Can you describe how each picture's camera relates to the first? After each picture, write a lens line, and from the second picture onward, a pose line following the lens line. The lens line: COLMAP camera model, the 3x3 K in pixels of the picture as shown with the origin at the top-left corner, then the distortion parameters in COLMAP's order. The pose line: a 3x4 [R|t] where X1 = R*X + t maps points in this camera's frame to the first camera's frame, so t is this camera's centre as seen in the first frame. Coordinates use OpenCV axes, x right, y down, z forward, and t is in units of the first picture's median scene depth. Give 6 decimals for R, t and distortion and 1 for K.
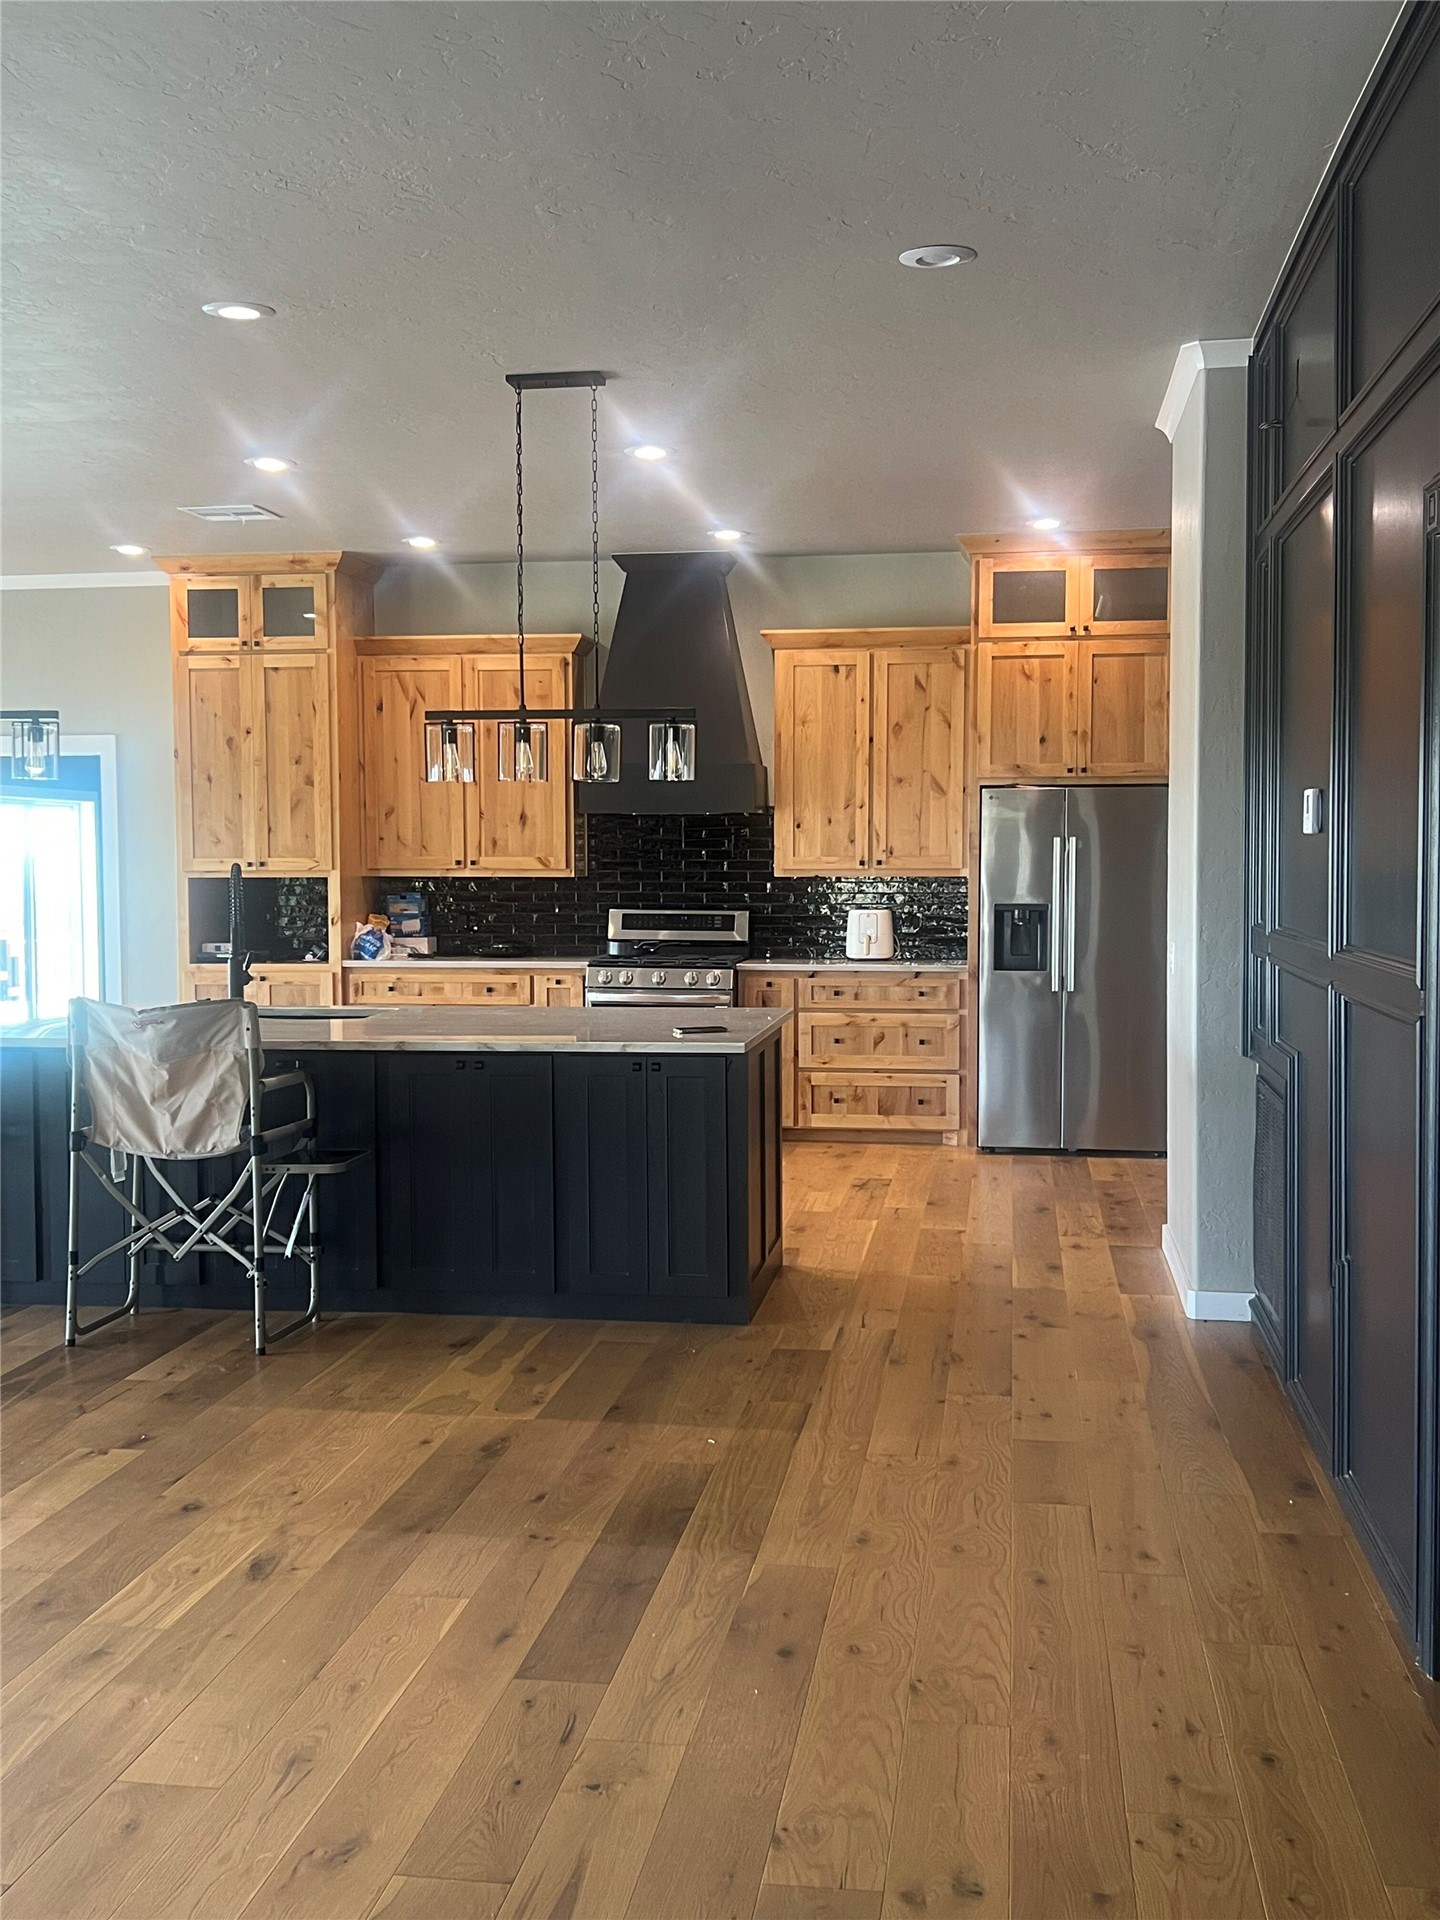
lens RADIAL K [[2057.3, 0, 720.0], [0, 2057.3, 960.0], [0, 0, 1]] dist [0.076987, -0.022369]
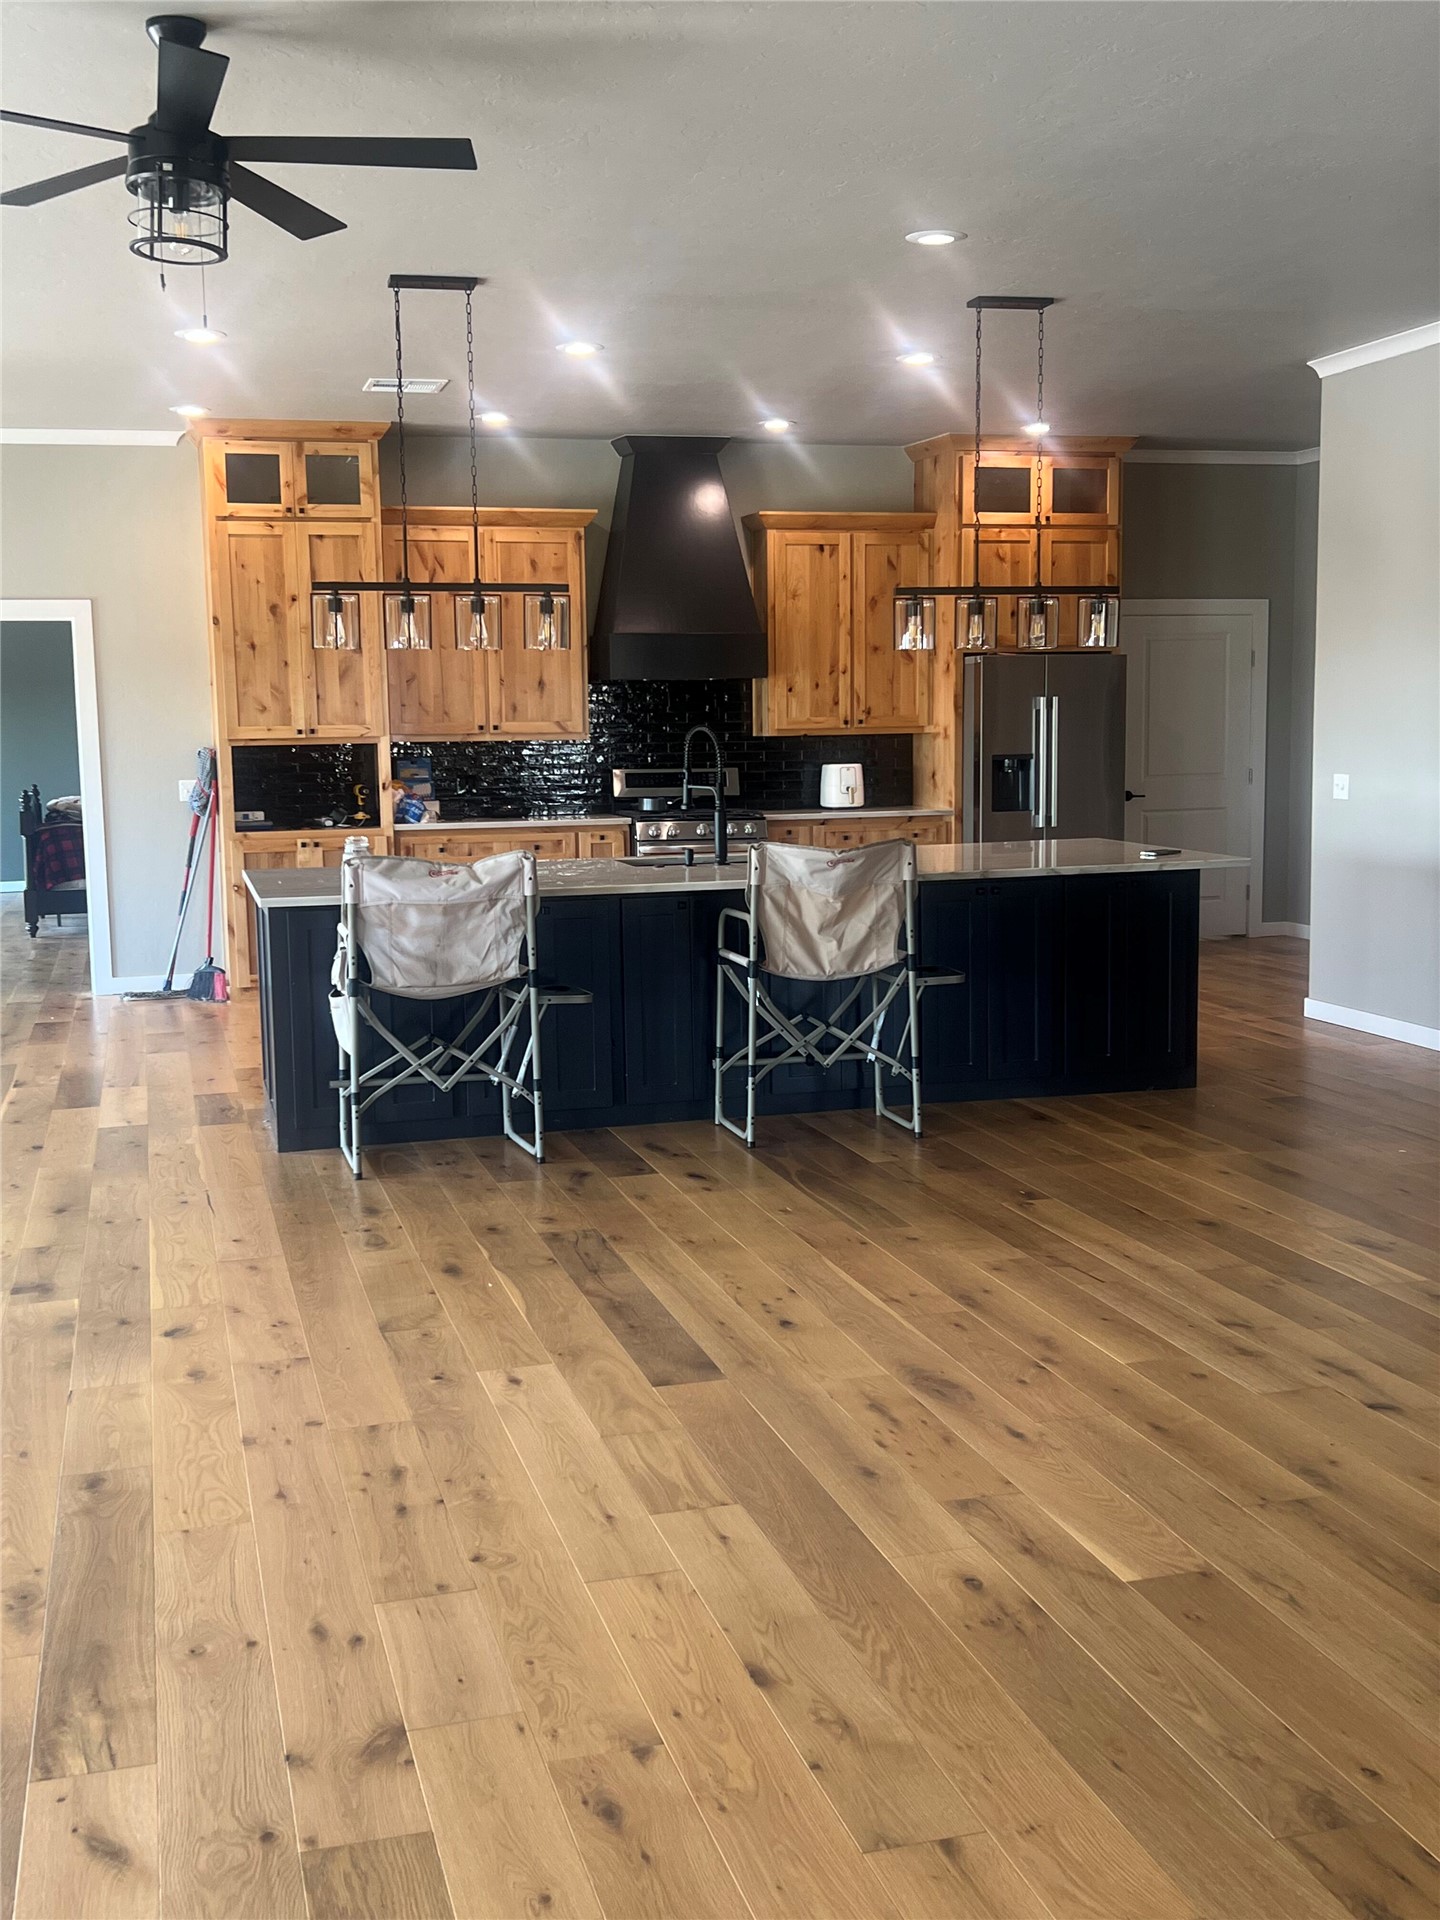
lens RADIAL K [[2057.3, 0, 720.0], [0, 2057.3, 960.0], [0, 0, 1]] dist [0.076987, -0.022369]
pose [[0.914656, -0.059298, 0.399861, -0.454121], [0.034195, 0.996986, 0.069632, 0.001772], [-0.402785, -0.050017, 0.913927, -0.013438]]
